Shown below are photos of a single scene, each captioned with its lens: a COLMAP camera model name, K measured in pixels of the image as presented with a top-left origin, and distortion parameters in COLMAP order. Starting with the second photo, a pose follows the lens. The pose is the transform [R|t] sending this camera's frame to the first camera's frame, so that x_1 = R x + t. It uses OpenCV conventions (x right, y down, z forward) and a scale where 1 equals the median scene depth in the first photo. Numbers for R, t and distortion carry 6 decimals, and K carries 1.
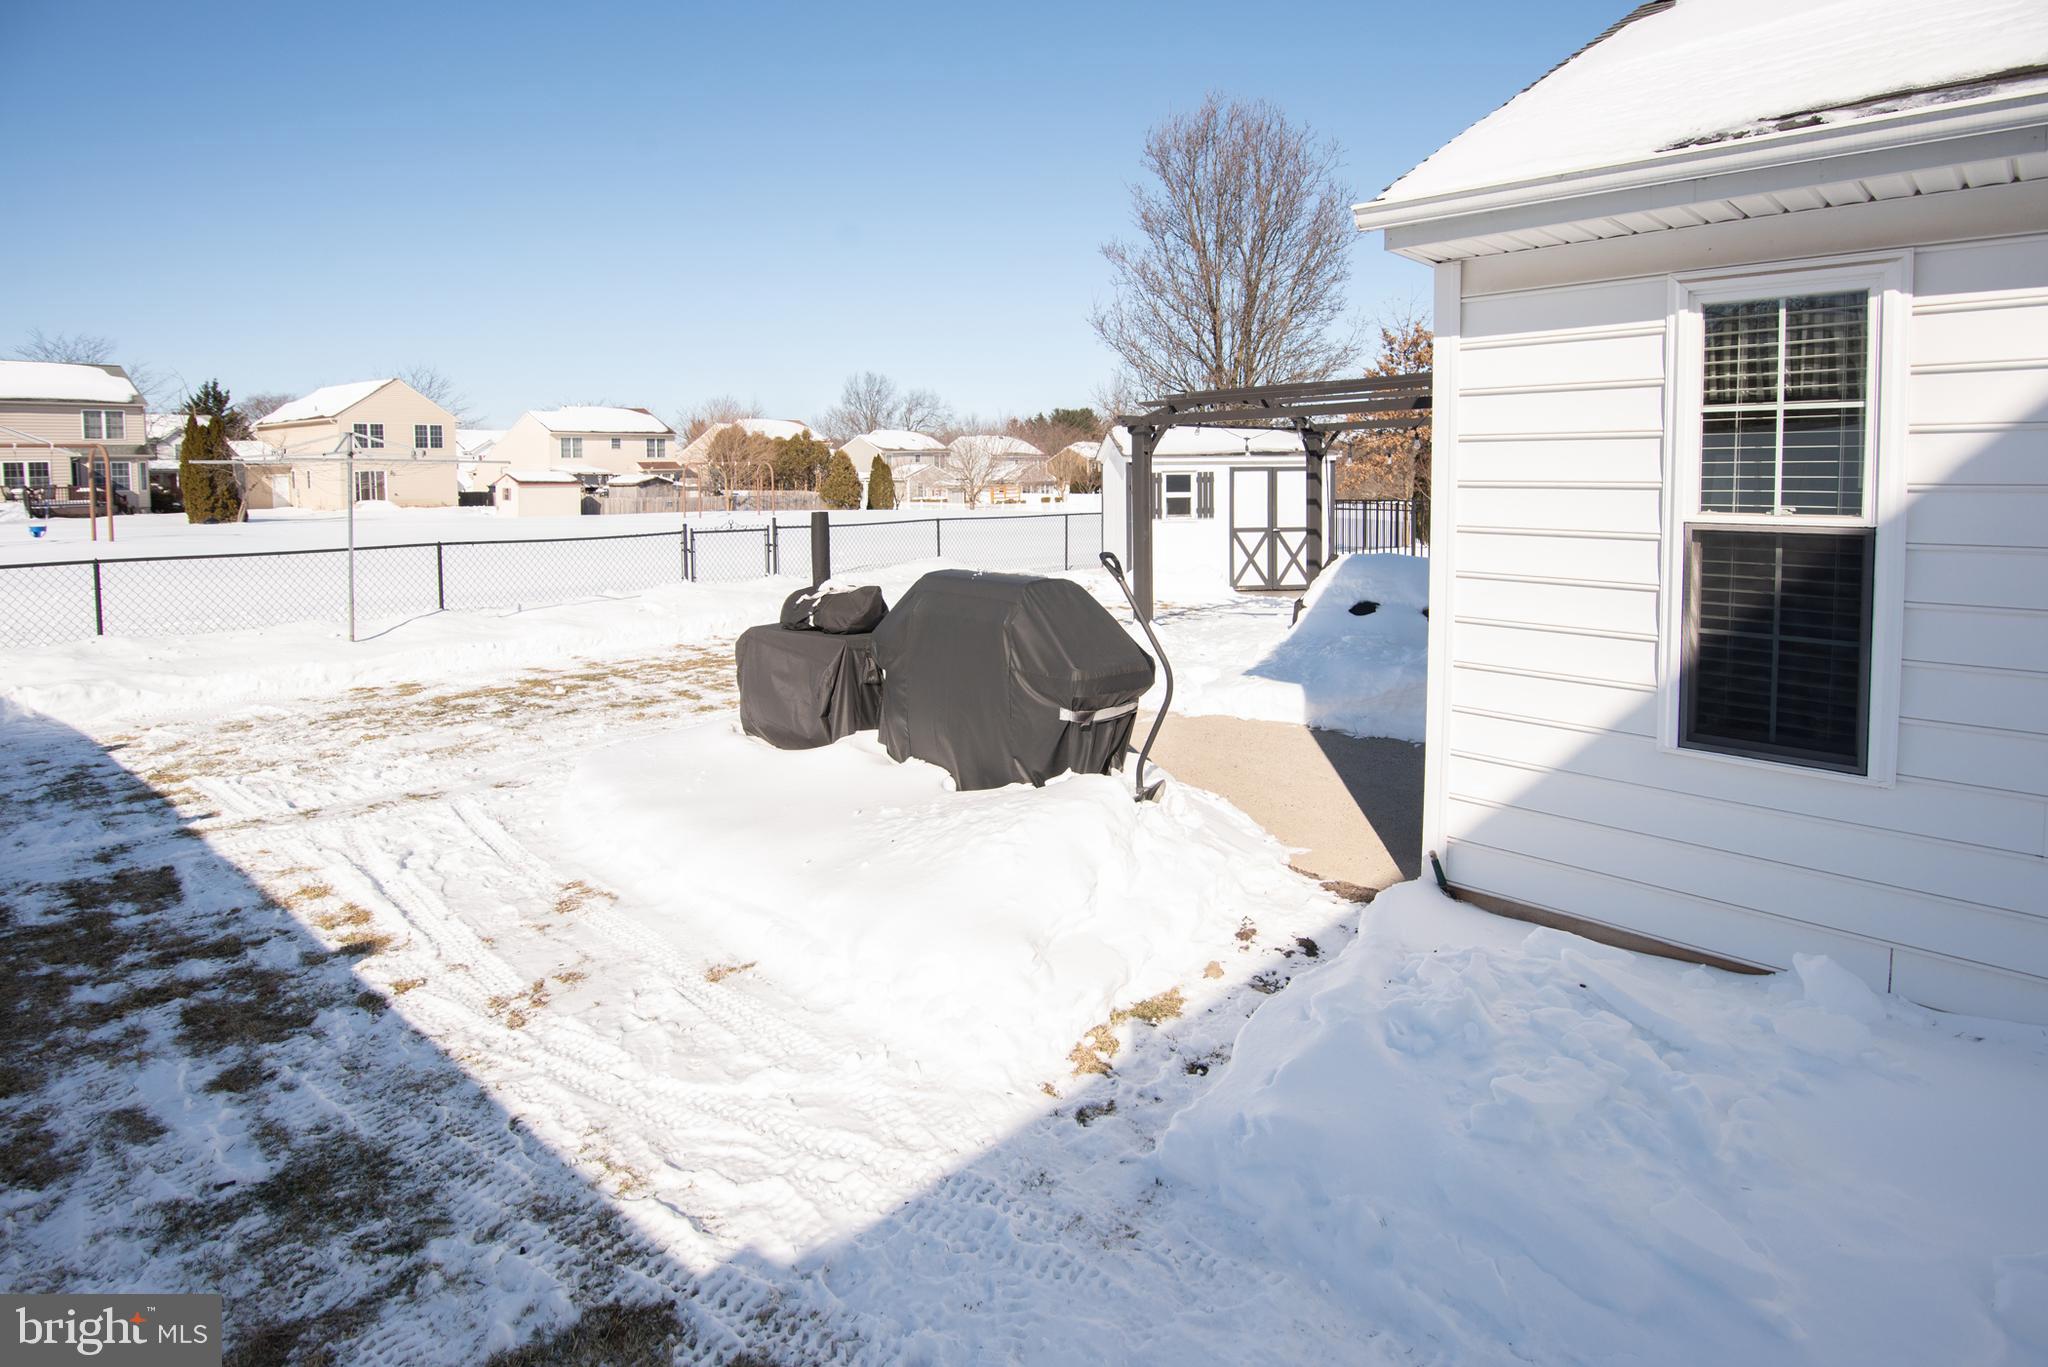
lens RADIAL K [[1039.3, 0, 976.8], [0, 1039.3, 557.9], [0, 0, 1]] dist [-0.016980, -0.000491]
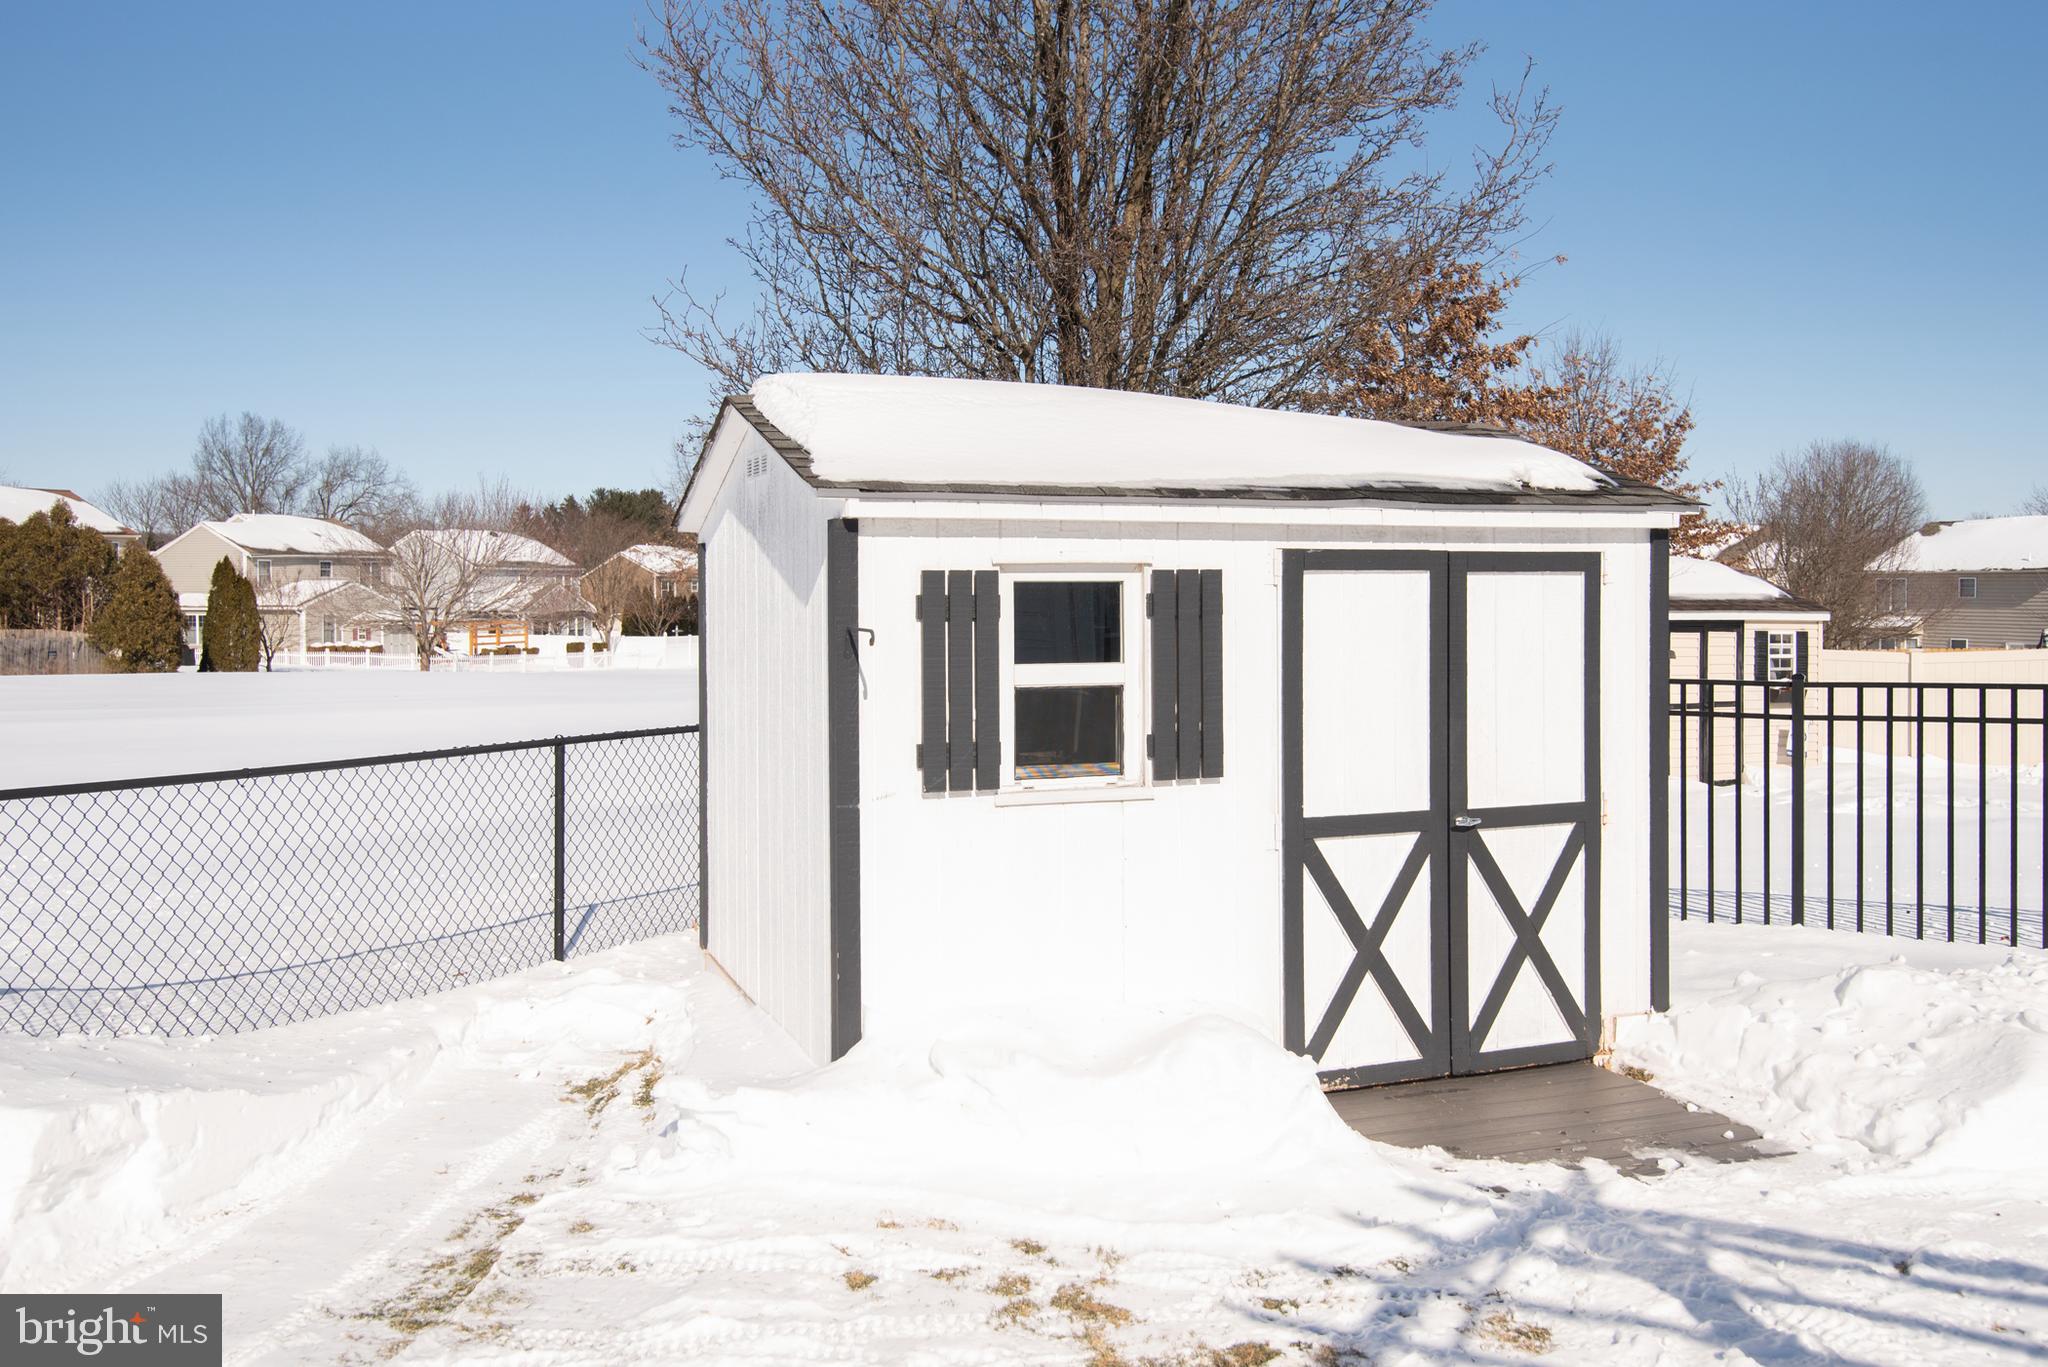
lens RADIAL K [[1684.2, 0, 1029.4], [0, 1684.2, 631.4], [0, 0, 1]] dist [0.004963, -0.000161]
pose [[0.947784, 0.001602, 0.318908, 0.013947], [0.018638, 0.998000, -0.060406, -0.009154], [-0.318367, 0.063196, 0.945859, 0.126025]]
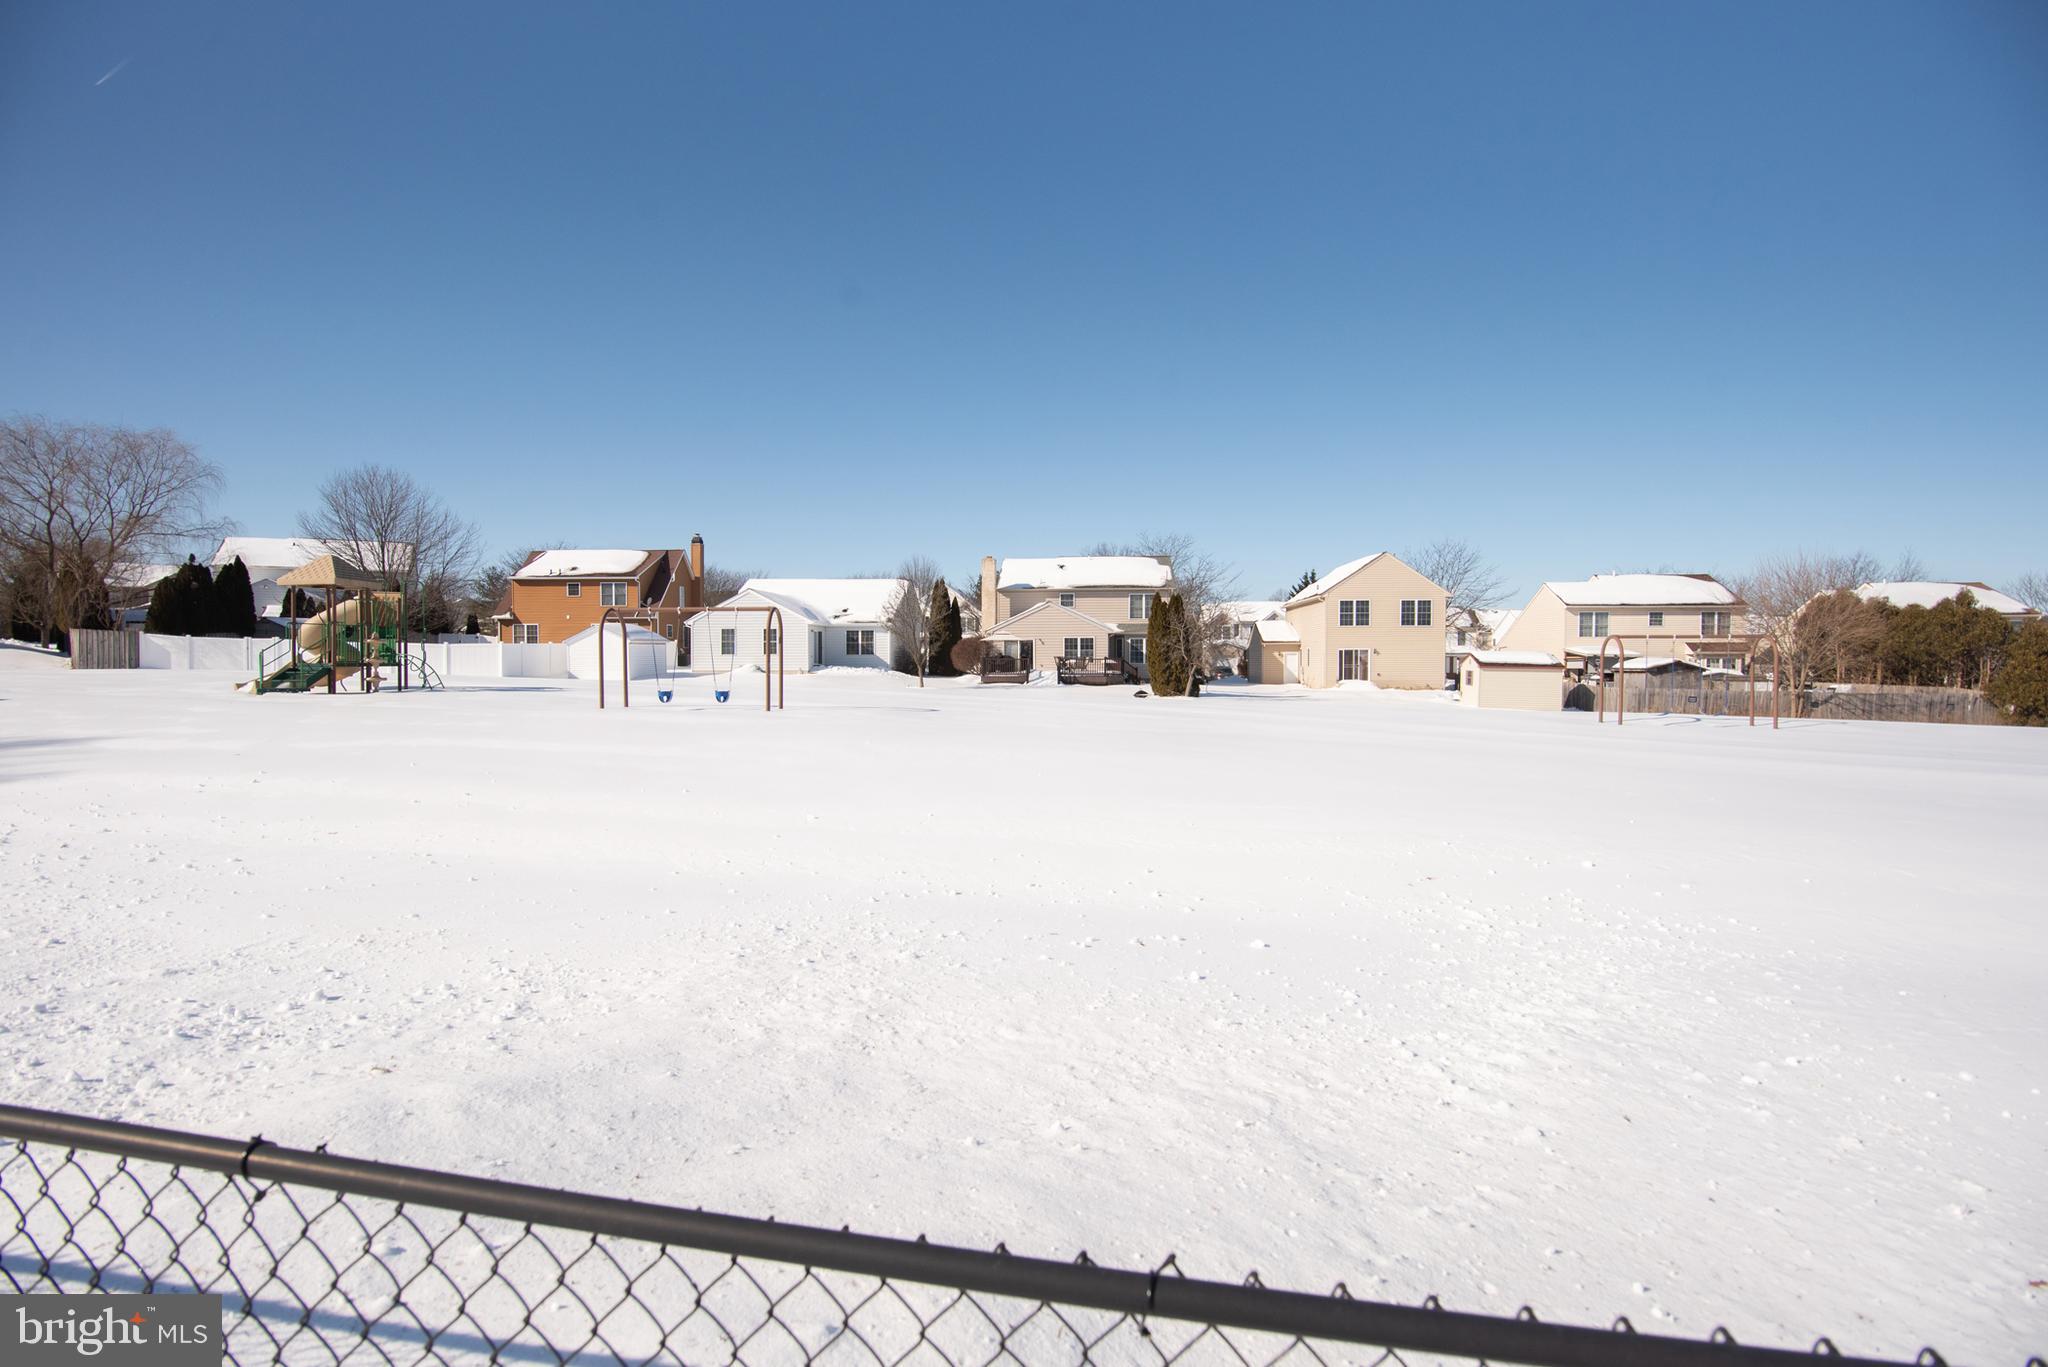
lens RADIAL K [[1013.9, 0, 1028.2], [0, 1013.9, 653.3], [0, 0, 1]] dist [-0.010377, -0.000404]
pose [[0.569970, 0.011787, -0.821581, 0.014299], [-0.081525, 0.995774, -0.042272, -0.015150], [0.817611, 0.091074, 0.568523, 0.207972]]
